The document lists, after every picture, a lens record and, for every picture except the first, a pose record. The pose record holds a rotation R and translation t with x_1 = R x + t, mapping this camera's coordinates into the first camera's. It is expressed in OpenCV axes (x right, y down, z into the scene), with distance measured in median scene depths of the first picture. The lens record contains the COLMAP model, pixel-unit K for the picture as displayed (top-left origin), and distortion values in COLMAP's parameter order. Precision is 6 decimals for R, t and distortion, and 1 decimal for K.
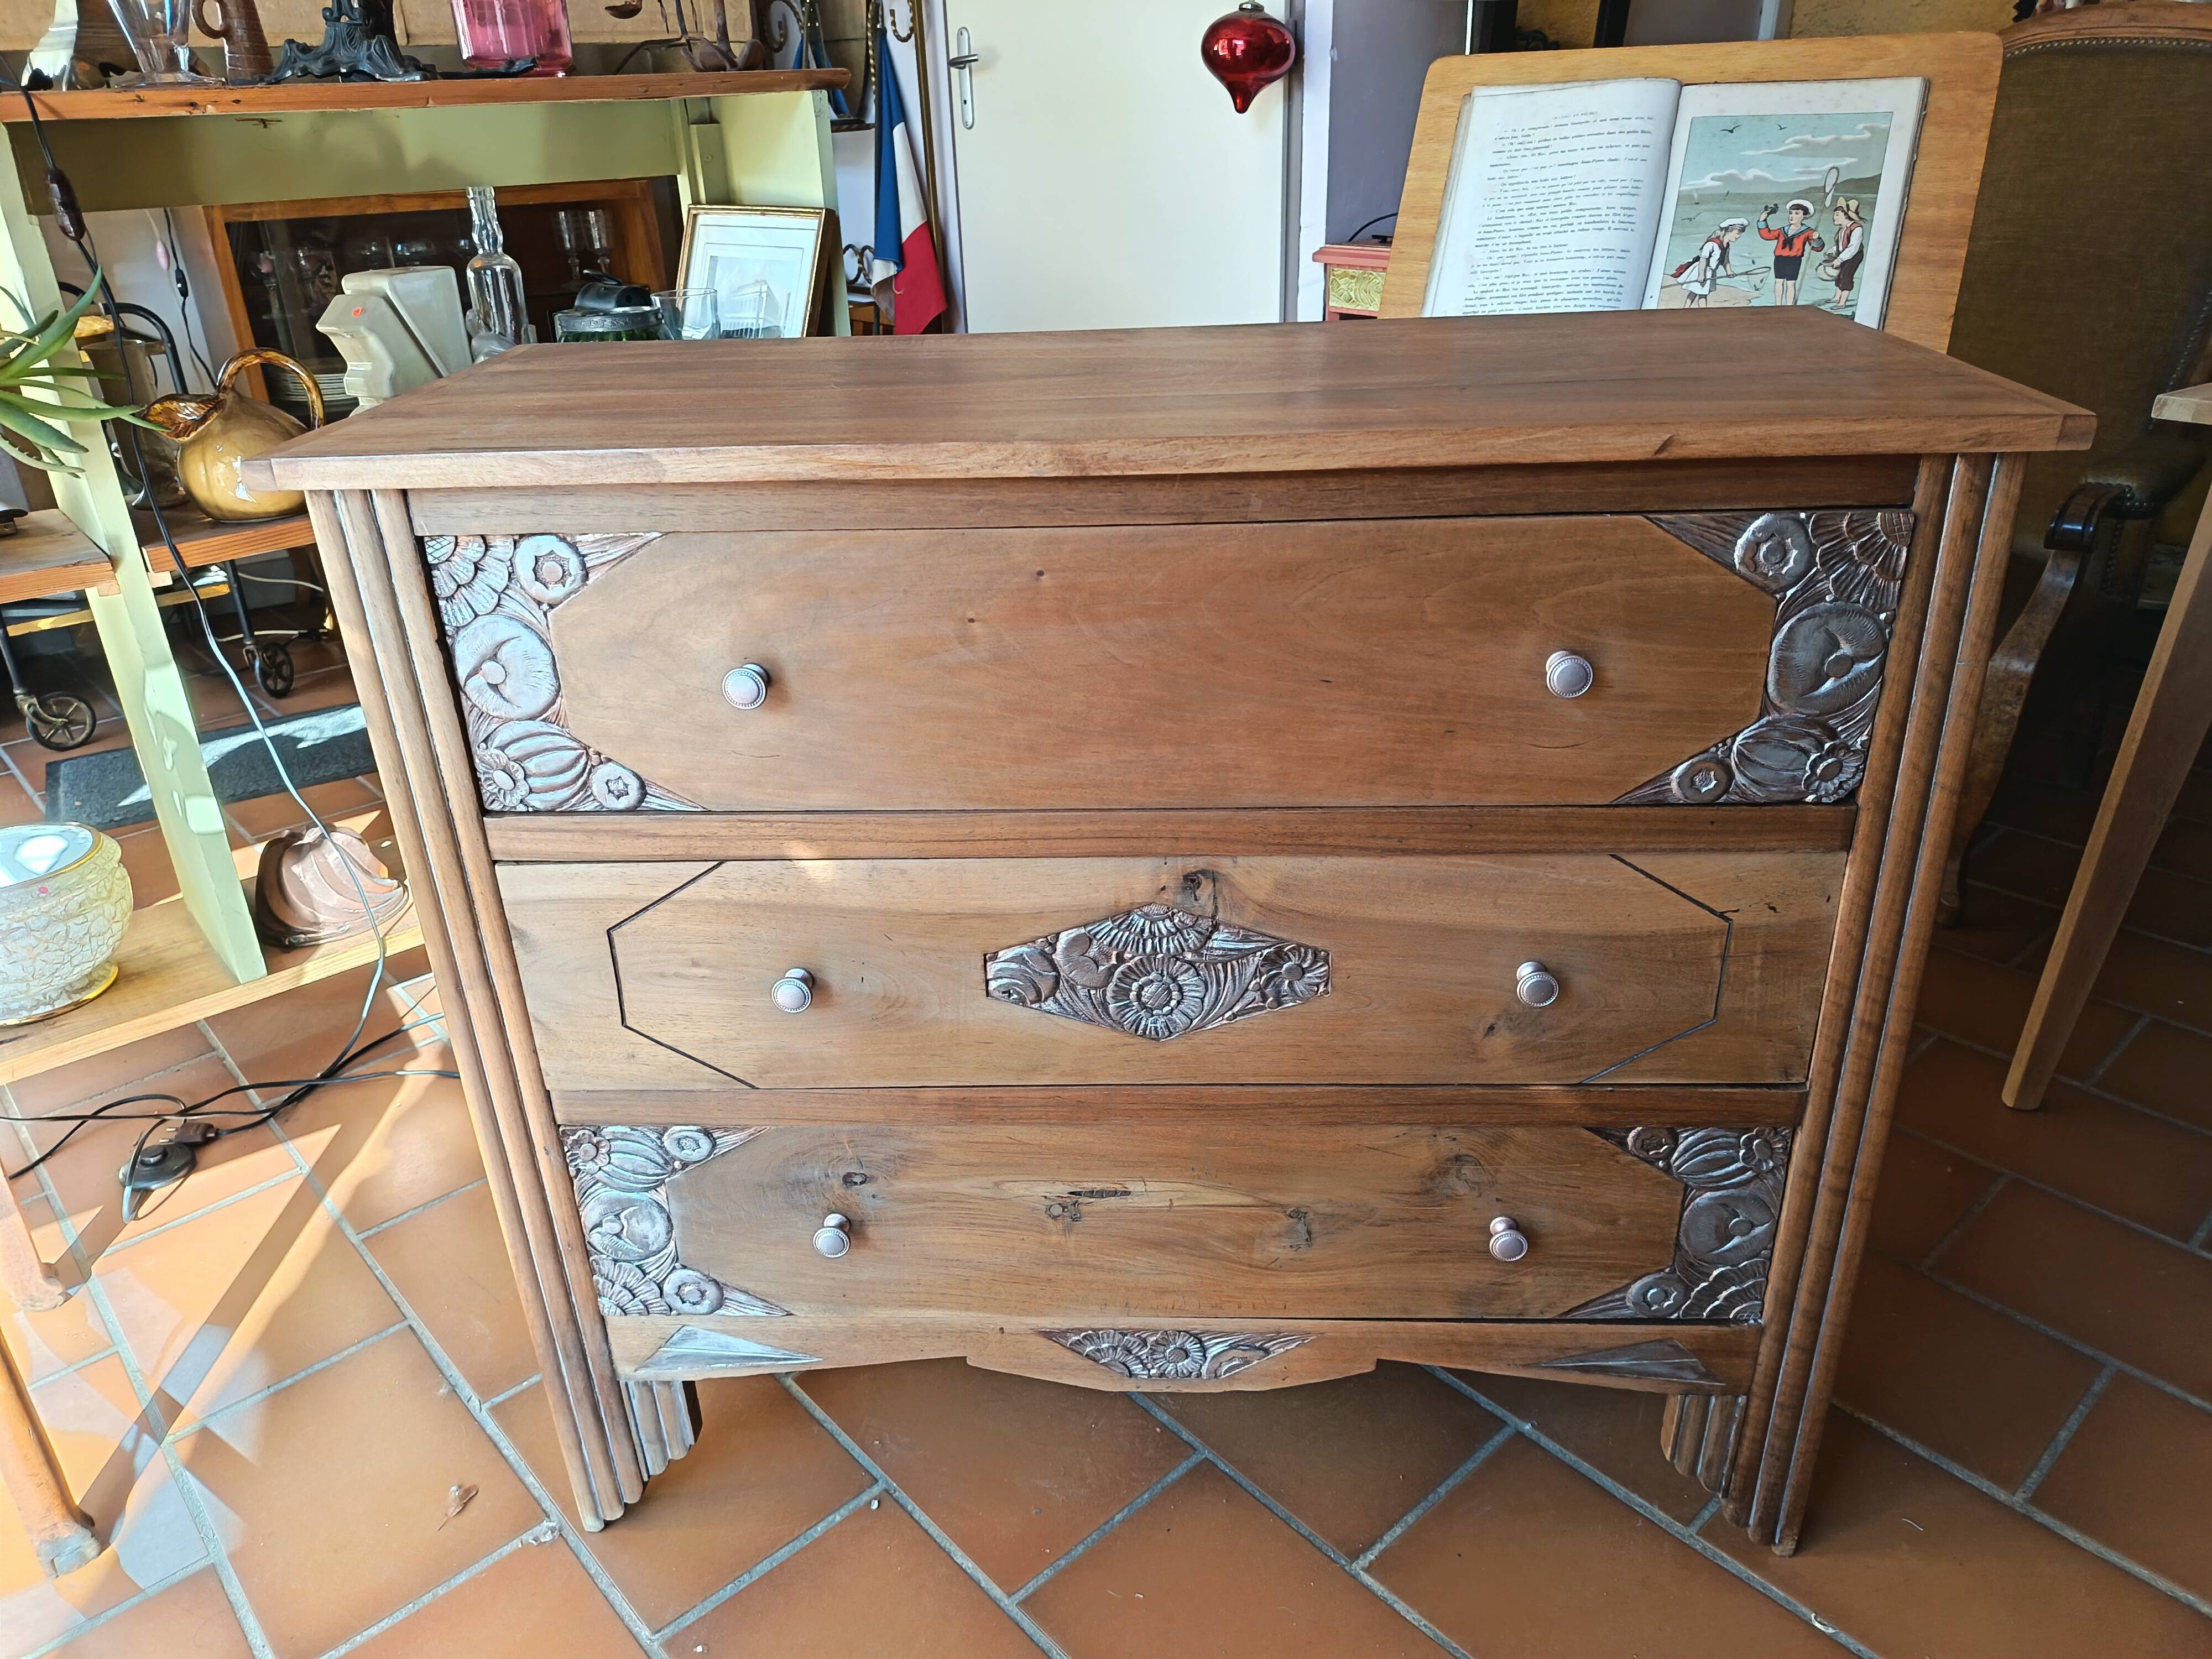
lens RADIAL K [[1544.3, 0, 1103.9], [0, 1544.3, 829.2], [0, 0, 1]] dist [0.038165, -0.046074]
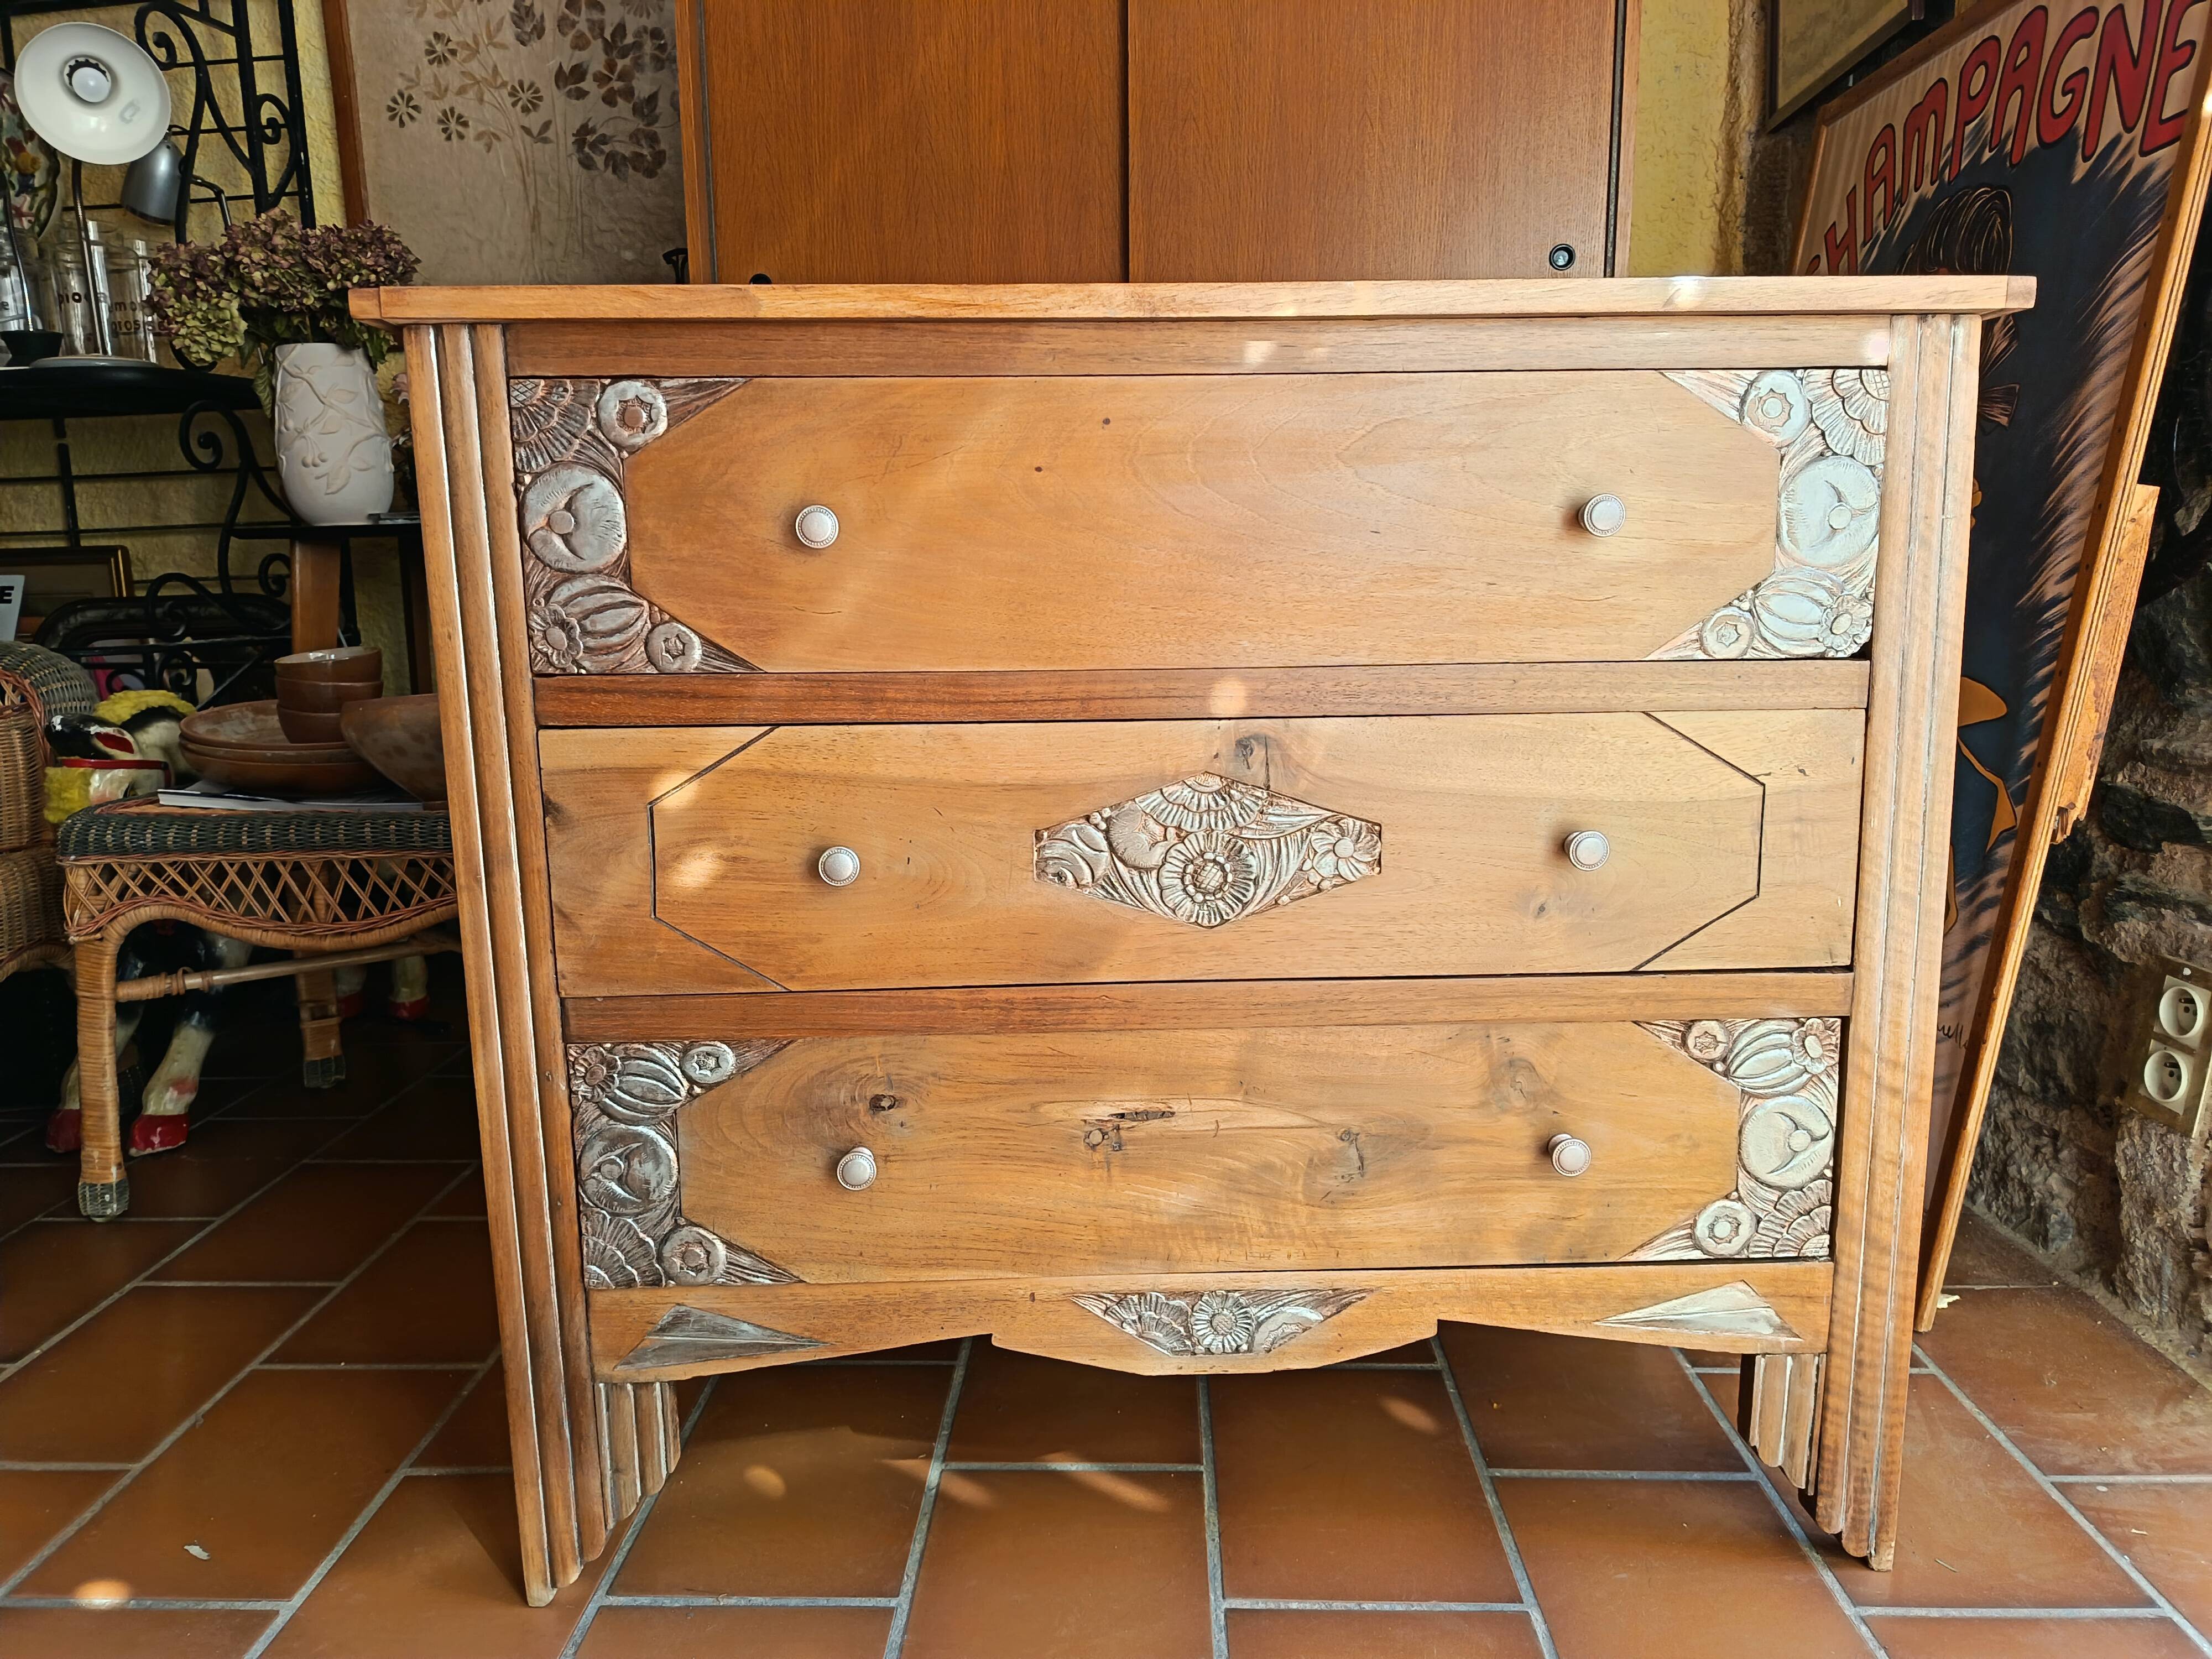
lens RADIAL K [[1544.3, 0, 1103.9], [0, 1544.3, 829.2], [0, 0, 1]] dist [0.038165, -0.046074]
pose [[0.996792, 0.006320, 0.079783, -0.082589], [0.015623, 0.962335, -0.271417, 0.257041], [-0.078493, 0.271793, 0.959149, 0.036529]]
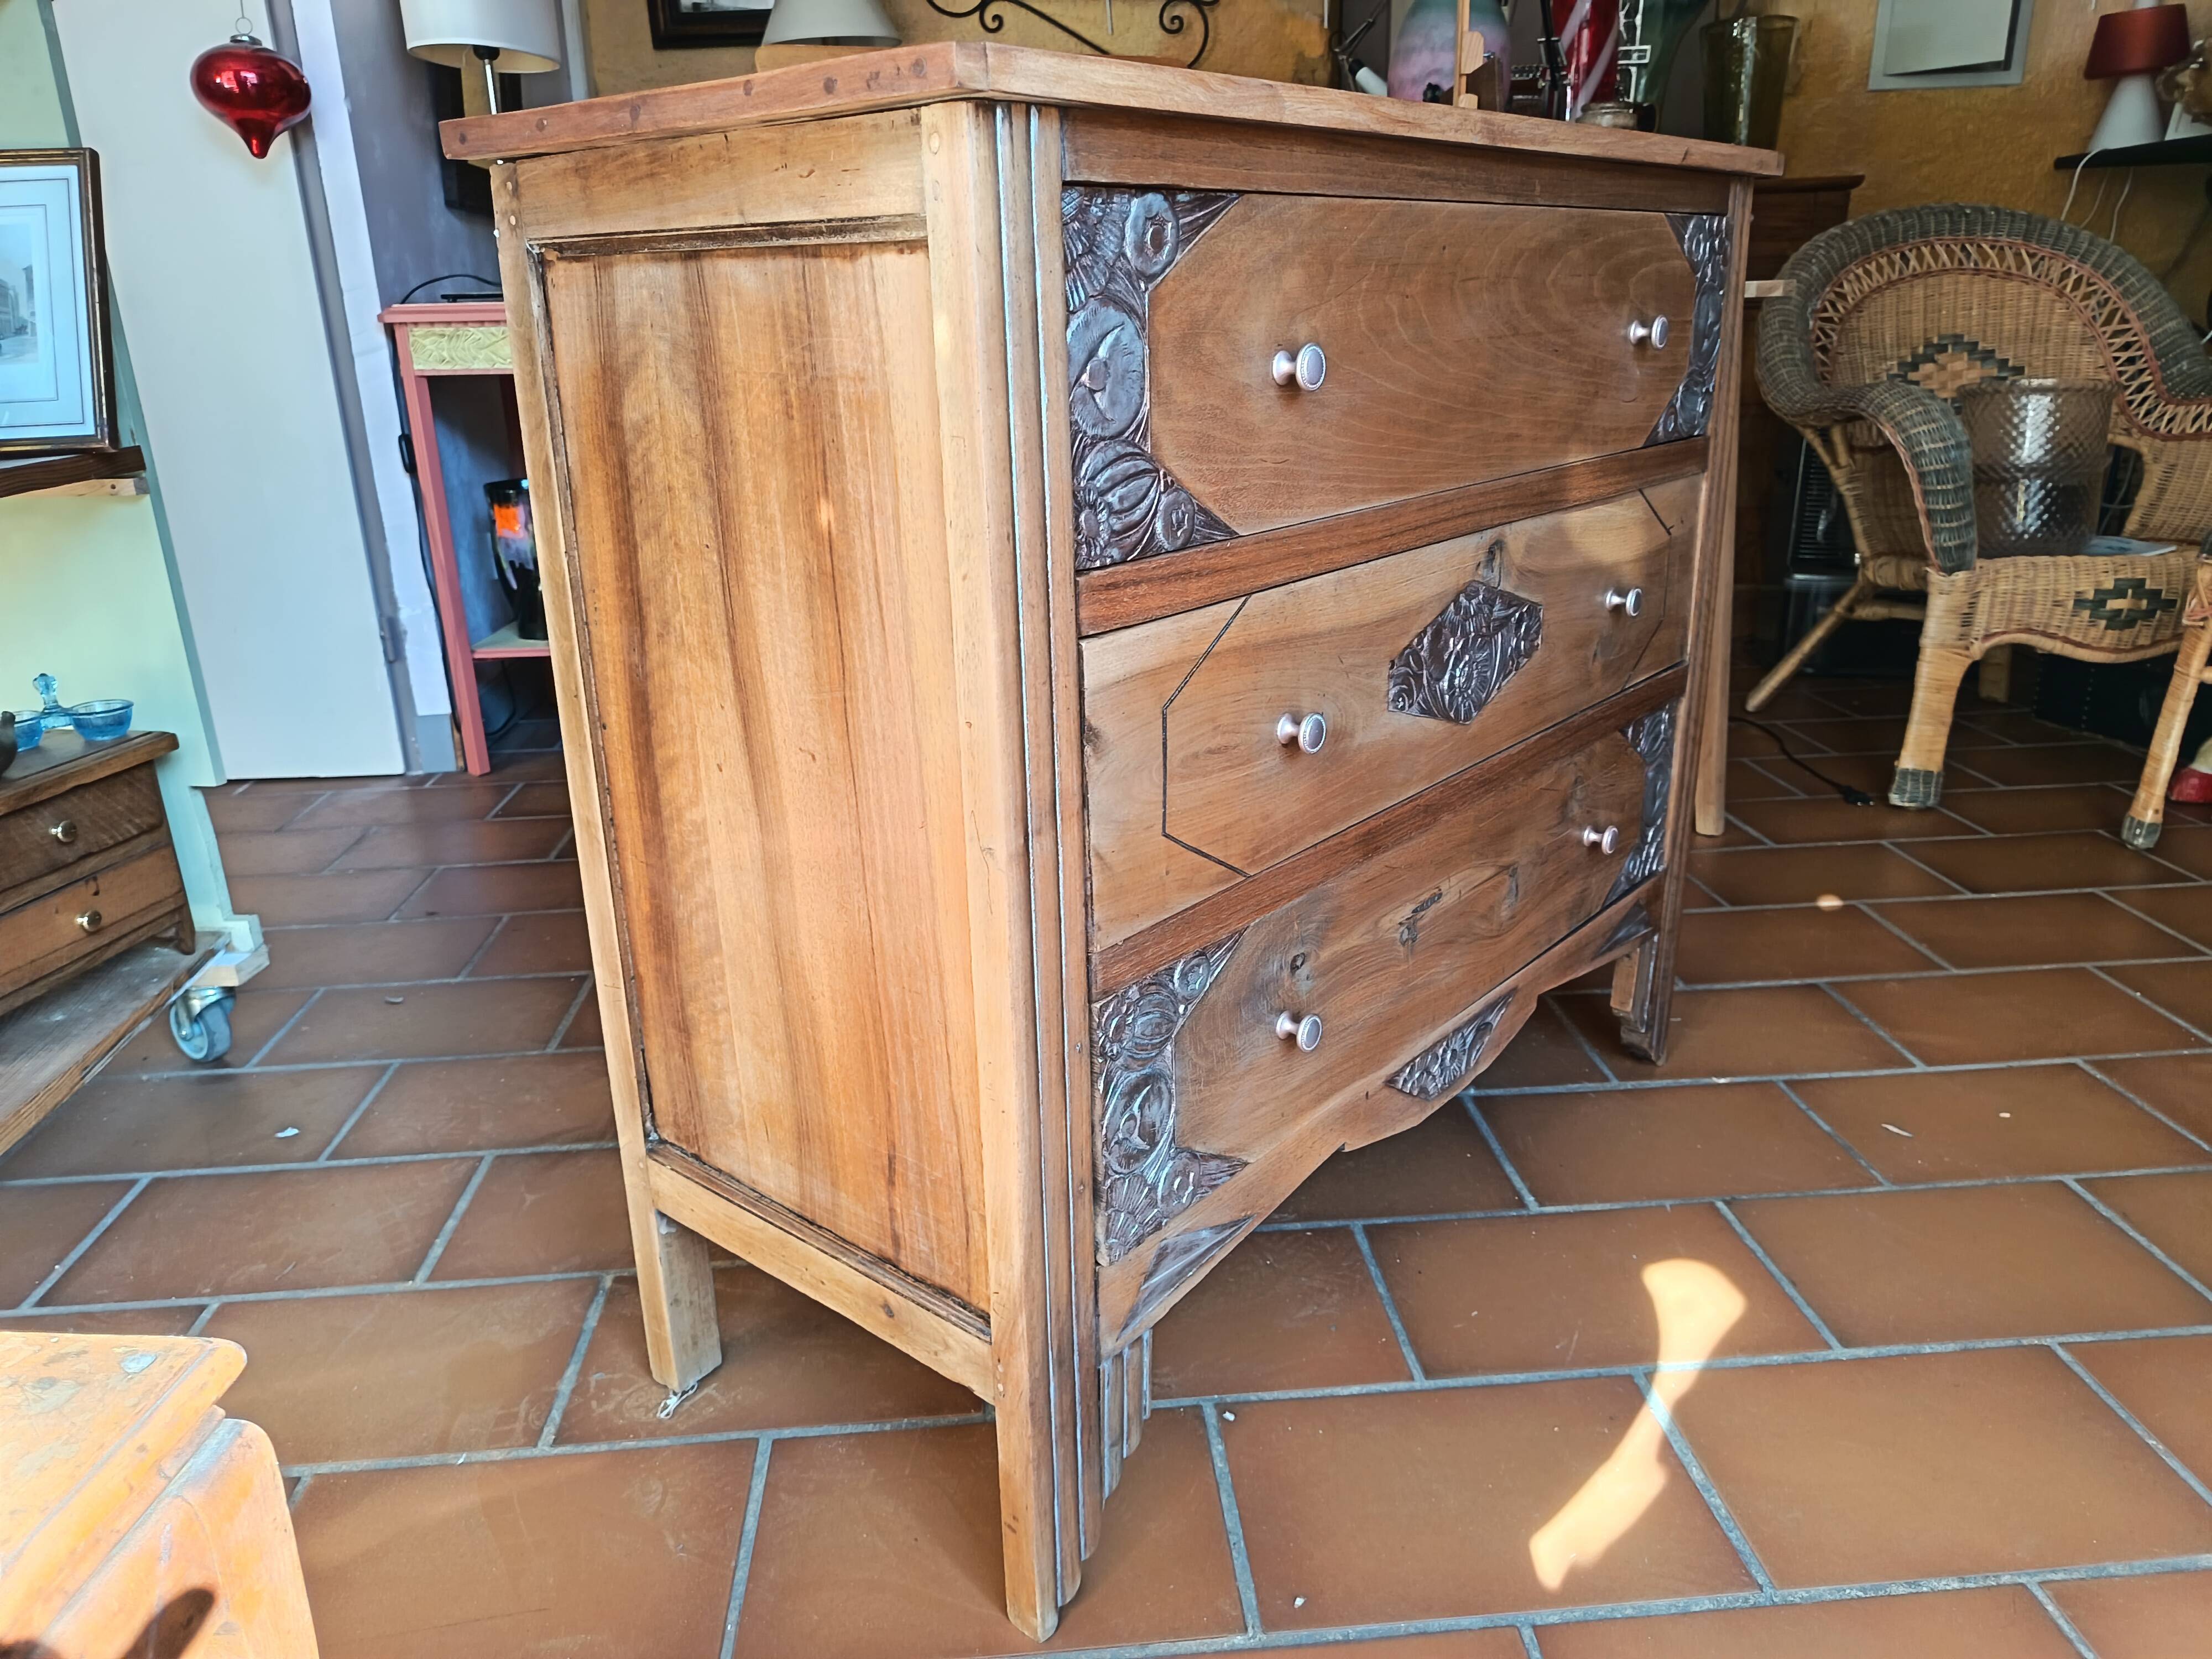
lens RADIAL K [[1545.8, 0, 1096.5], [0, 1545.8, 827.8], [0, 0, 1]] dist [0.012436, -0.007177]
pose [[0.620261, -0.244339, 0.745368, -0.721252], [0.344216, 0.938650, 0.021258, 0.070351], [-0.704834, 0.243382, 0.666314, 0.359811]]
